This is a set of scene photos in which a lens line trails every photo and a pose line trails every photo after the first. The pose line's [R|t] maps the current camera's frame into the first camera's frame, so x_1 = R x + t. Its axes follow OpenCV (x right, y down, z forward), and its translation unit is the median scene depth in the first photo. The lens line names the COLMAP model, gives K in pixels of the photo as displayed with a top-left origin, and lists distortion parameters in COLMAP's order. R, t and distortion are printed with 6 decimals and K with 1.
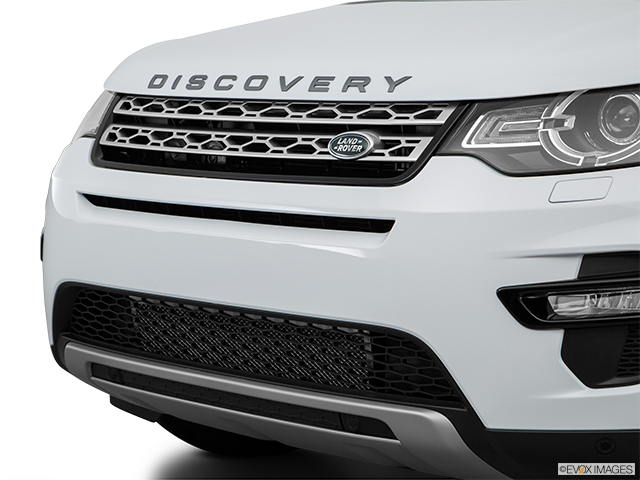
lens RADIAL K [[1475.1, 0, 320.0], [0, 1475.1, 240.0], [0, 0, 1]] dist [0.355200, -0.386196]
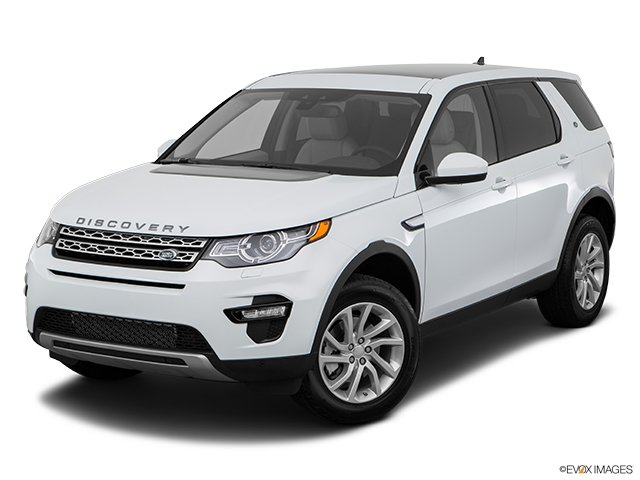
lens RADIAL K [[1237.1, 0, 320.0], [0, 1237.1, 240.0], [0, 0, 1]] dist [0.396043, 0.098316]
pose [[0.984657, -0.024747, 0.172738, -0.092031], [0.018880, 0.999190, 0.035525, -0.161891], [-0.173478, -0.031719, 0.984327, -1.204210]]
